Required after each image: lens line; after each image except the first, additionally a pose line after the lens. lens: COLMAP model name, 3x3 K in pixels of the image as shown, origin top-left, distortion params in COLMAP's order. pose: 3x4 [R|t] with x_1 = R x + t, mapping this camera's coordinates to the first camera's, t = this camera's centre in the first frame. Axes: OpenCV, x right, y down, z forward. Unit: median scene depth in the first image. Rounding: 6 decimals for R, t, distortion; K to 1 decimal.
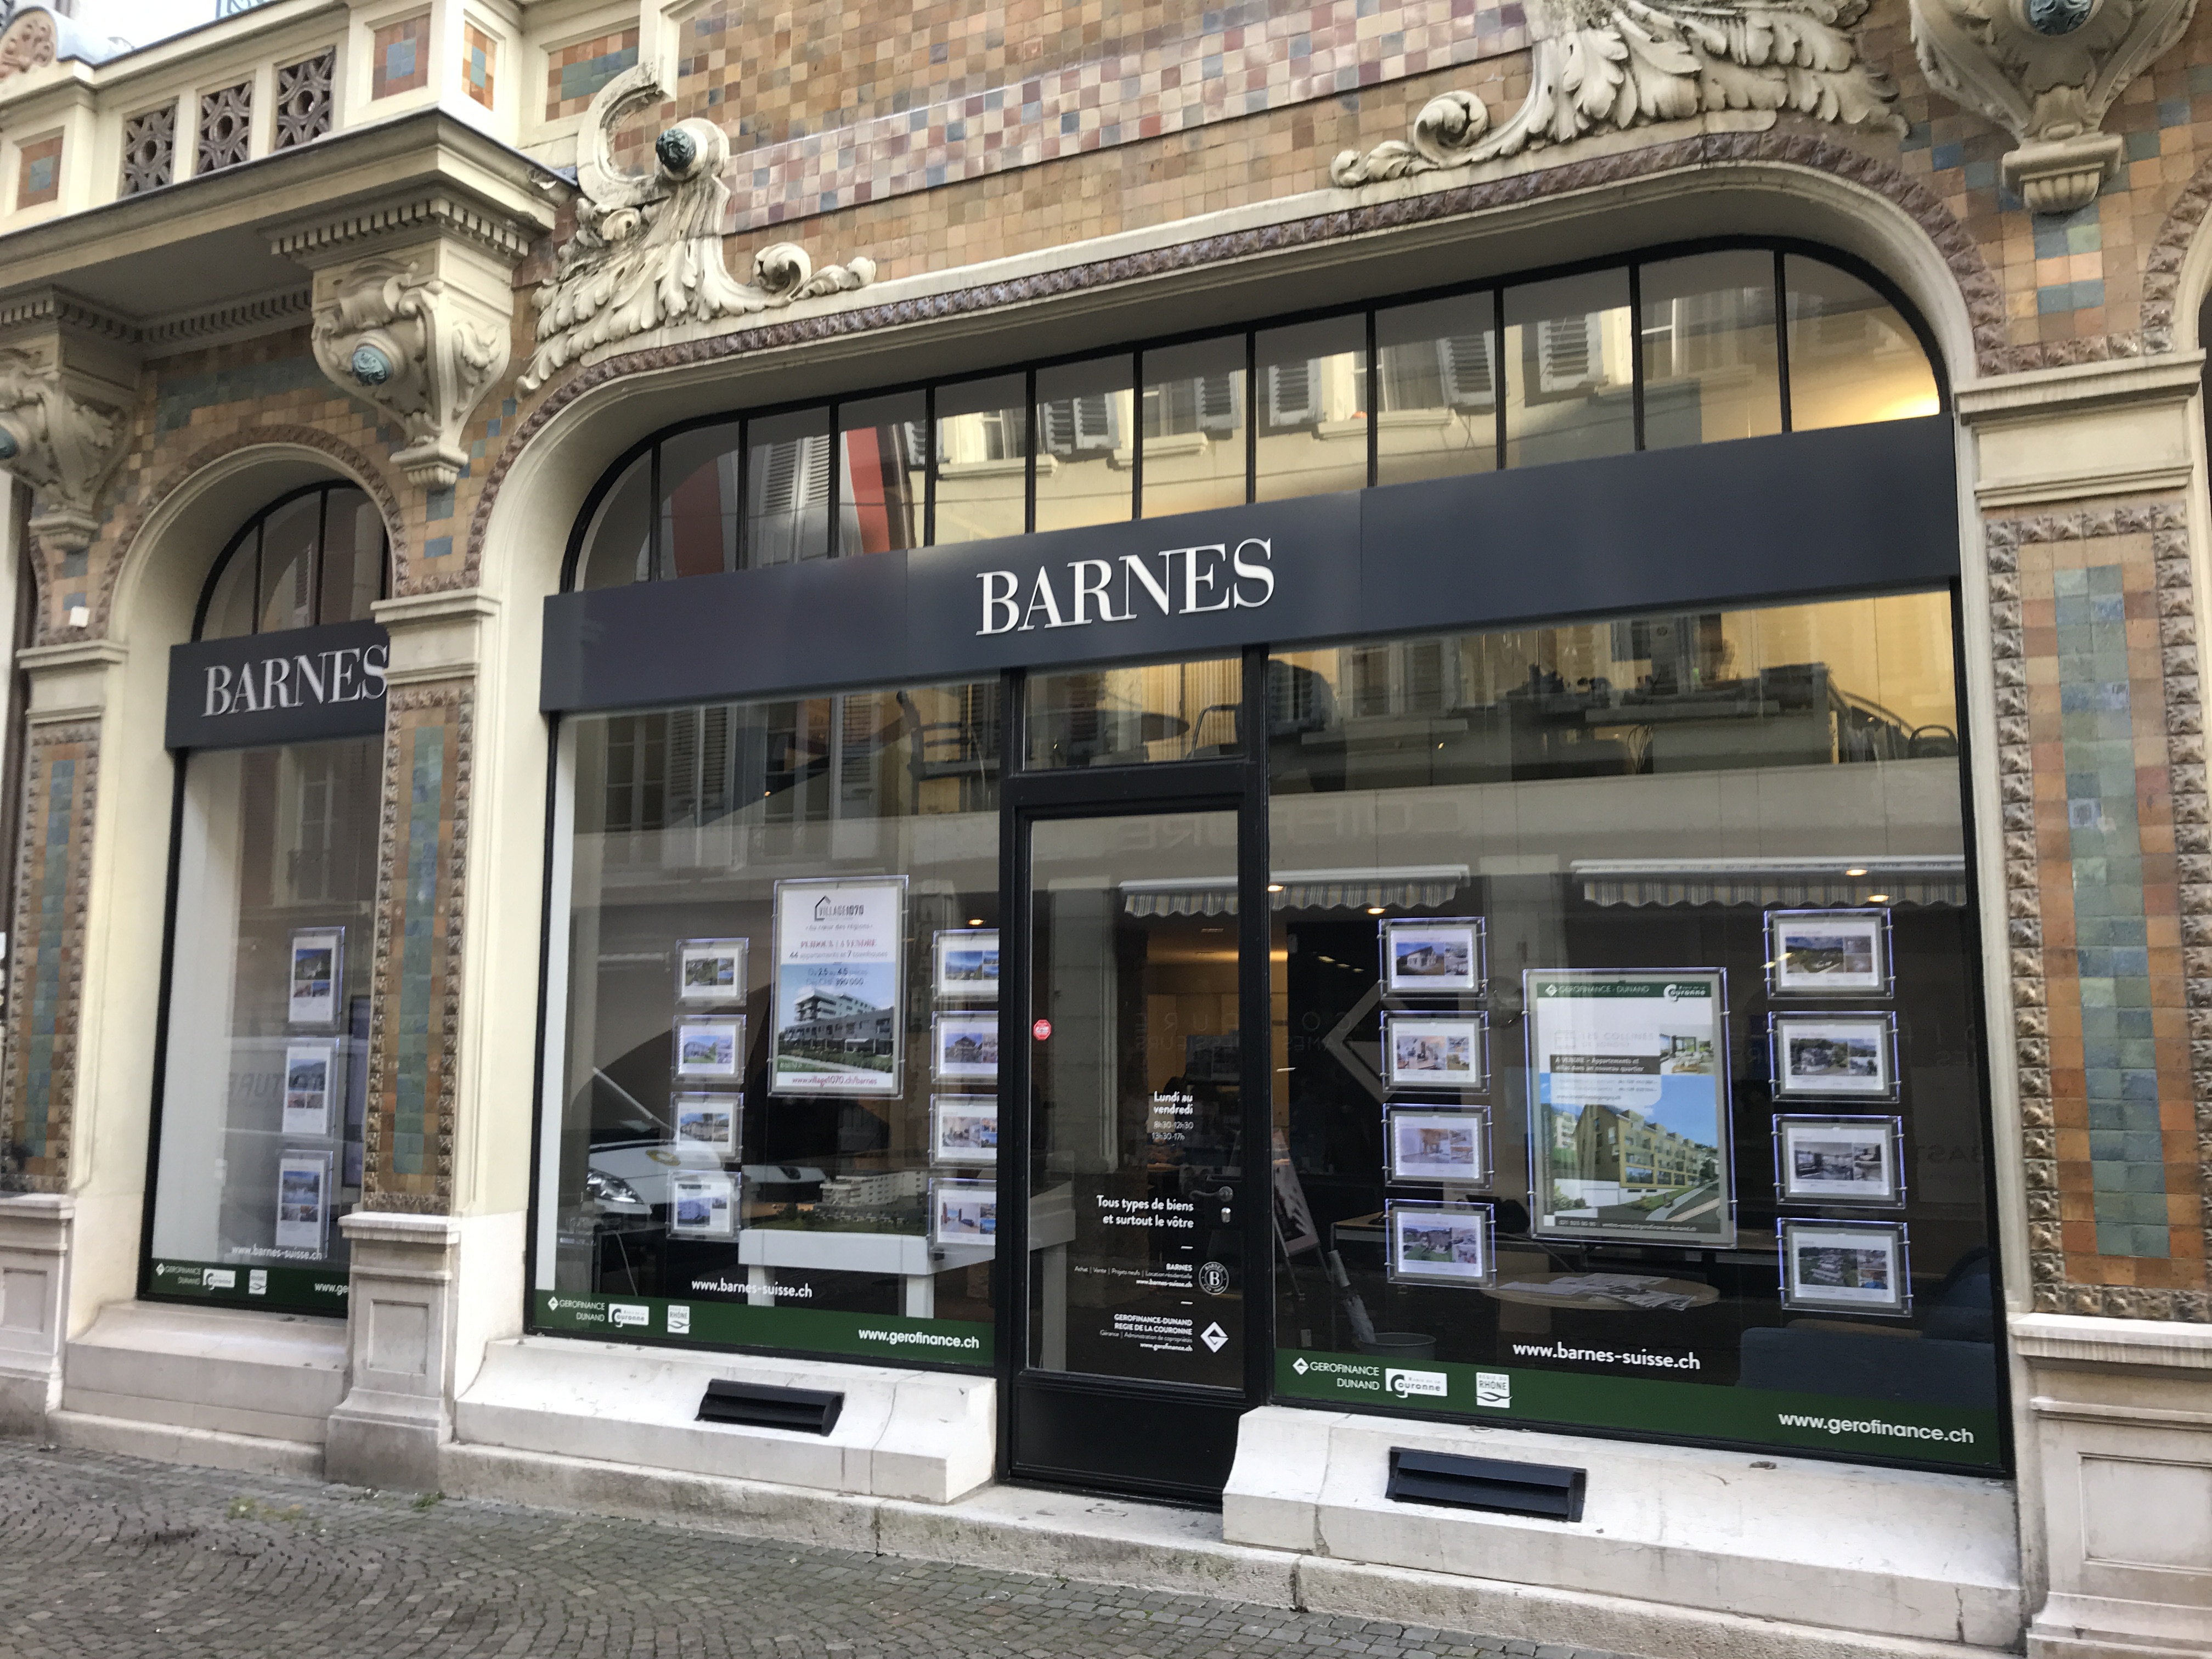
lens RADIAL K [[1851.0, 0, 1077.3], [0, 1851.0, 838.5], [0, 0, 1]] dist [0.011043, 0.000738]
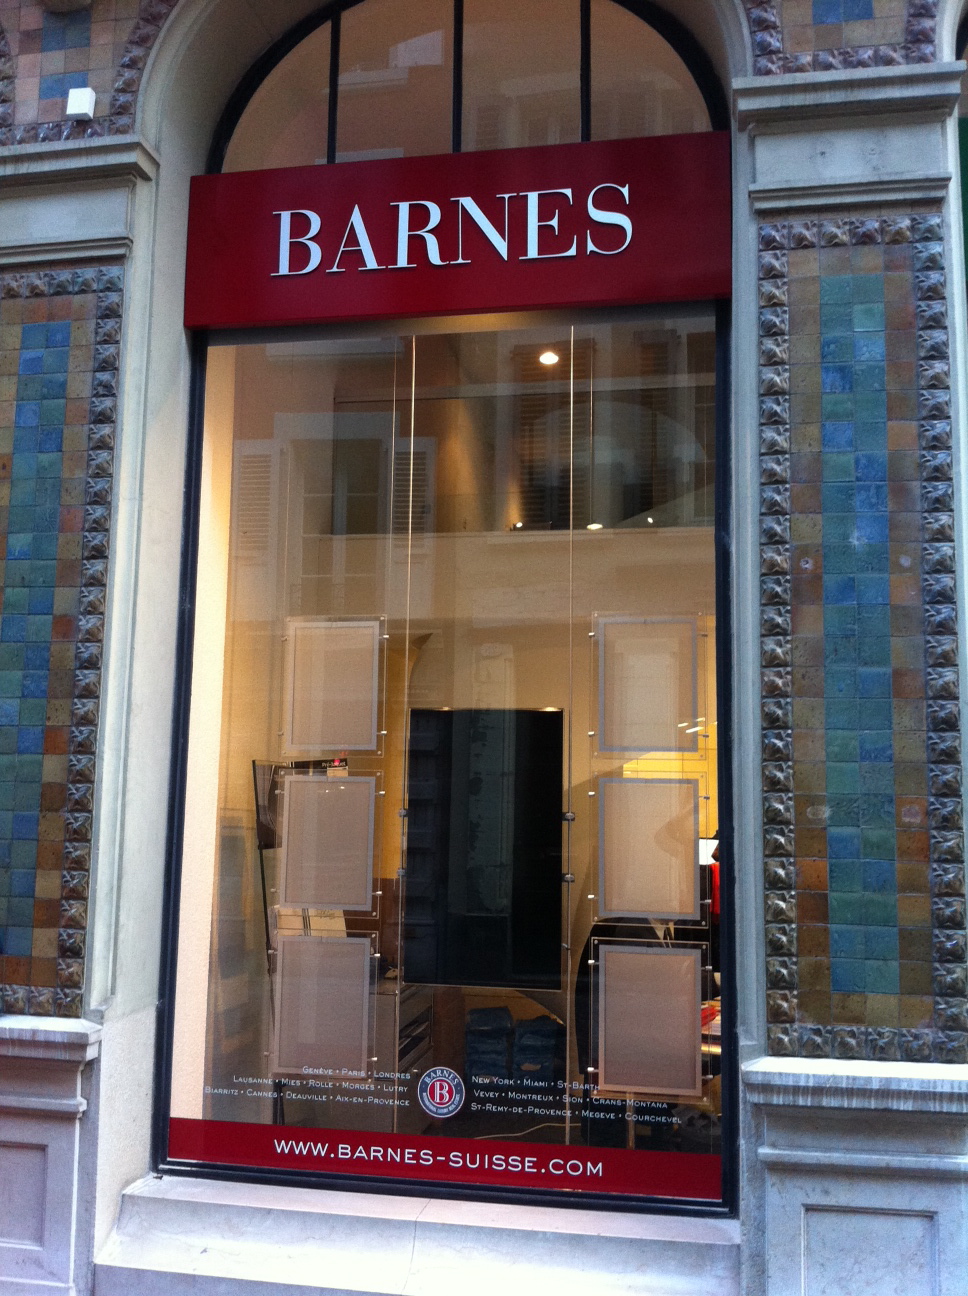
lens RADIAL K [[1238.4, 0, 468.3], [0, 1238.4, 629.6], [0, 0, 1]] dist [0.103281, -0.320127]
pose [[0.964108, 0.037938, 0.262784, -0.695608], [-0.037502, 0.999274, -0.006677, 0.081257], [-0.262847, -0.003418, 0.964831, 0.745354]]
